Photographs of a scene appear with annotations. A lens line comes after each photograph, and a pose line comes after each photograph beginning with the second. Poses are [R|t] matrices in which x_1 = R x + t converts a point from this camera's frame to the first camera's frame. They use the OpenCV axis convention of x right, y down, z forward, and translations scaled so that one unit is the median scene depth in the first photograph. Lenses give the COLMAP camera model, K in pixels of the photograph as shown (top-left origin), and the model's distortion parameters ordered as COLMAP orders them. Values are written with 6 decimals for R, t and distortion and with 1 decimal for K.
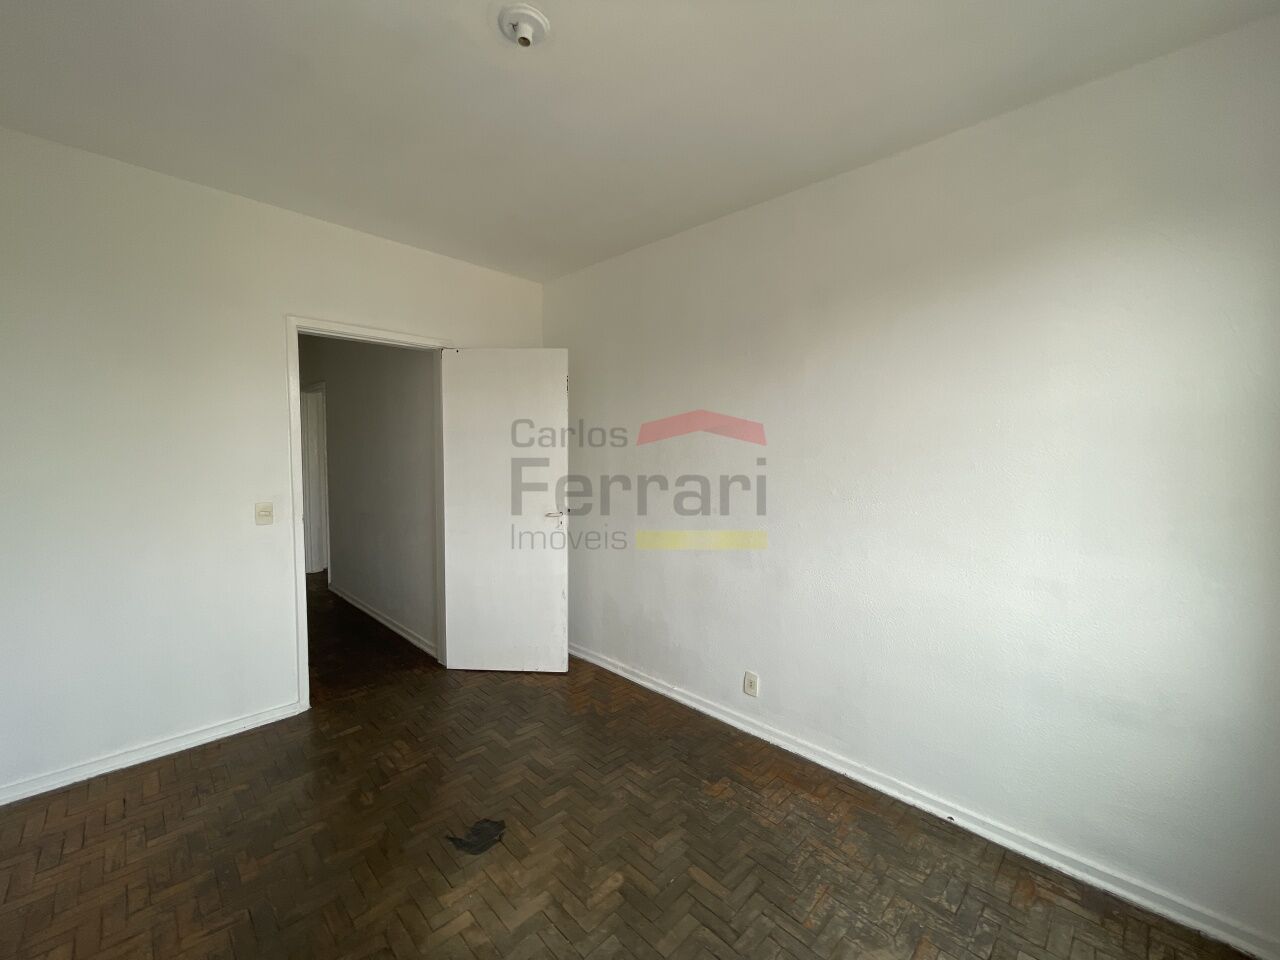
lens RADIAL K [[515.2, 0, 643.9], [0, 515.2, 480.1], [0, 0, 1]] dist [-0.023736, 0.009400]
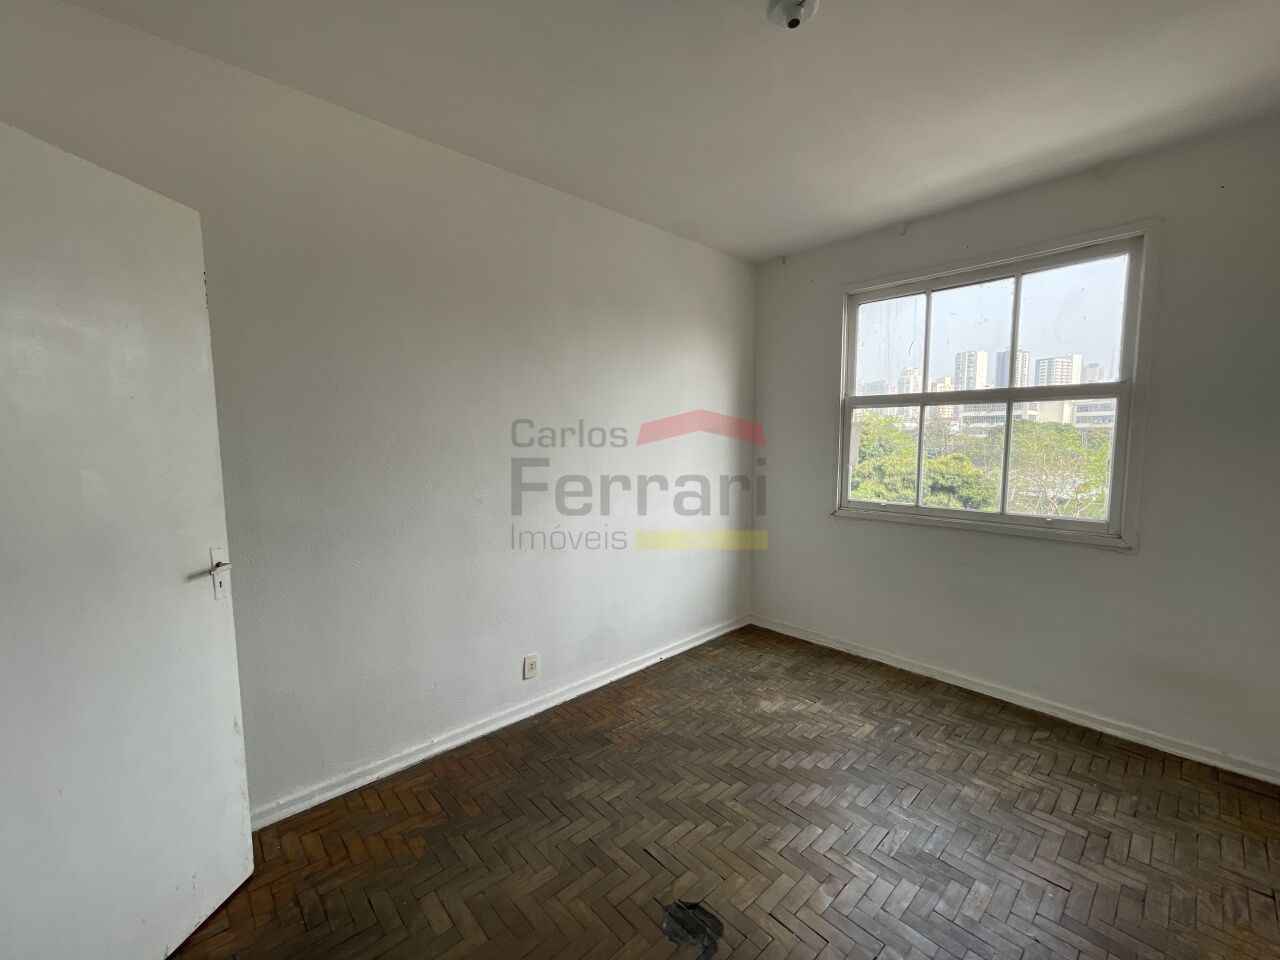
lens RADIAL K [[515.2, 0, 643.9], [0, 515.2, 480.1], [0, 0, 1]] dist [-0.023736, 0.009400]
pose [[0.050435, -0.098822, 0.993826, -0.836362], [0.054104, 0.993902, 0.096084, -0.052556], [-0.997261, 0.048923, 0.055474, 0.806021]]
